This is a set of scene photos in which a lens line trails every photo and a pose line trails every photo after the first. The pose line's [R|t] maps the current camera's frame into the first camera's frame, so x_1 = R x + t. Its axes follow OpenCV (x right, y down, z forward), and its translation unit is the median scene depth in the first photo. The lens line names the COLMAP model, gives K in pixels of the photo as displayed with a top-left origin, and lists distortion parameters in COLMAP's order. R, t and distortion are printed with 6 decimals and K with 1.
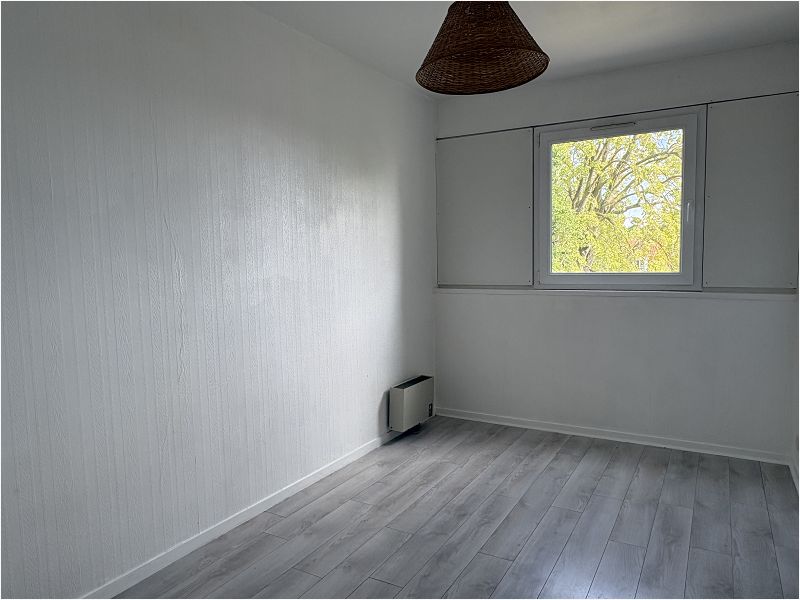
lens RADIAL K [[560.1, 0, 400.0], [0, 560.1, 300.0], [0, 0, 1]] dist [-0.003106, -0.002180]
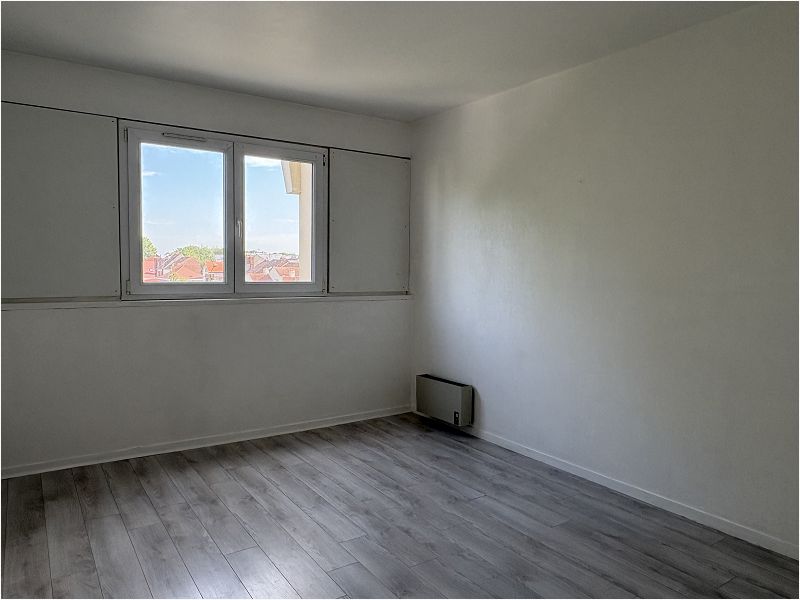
lens RADIAL K [[560.1, 0, 400.0], [0, 560.1, 300.0], [0, 0, 1]] dist [-0.003106, -0.002180]
pose [[0.446928, -0.027312, 0.894153, -0.494105], [0.044581, 0.998972, 0.008230, -0.010940], [-0.893459, 0.036184, 0.447686, 0.292732]]
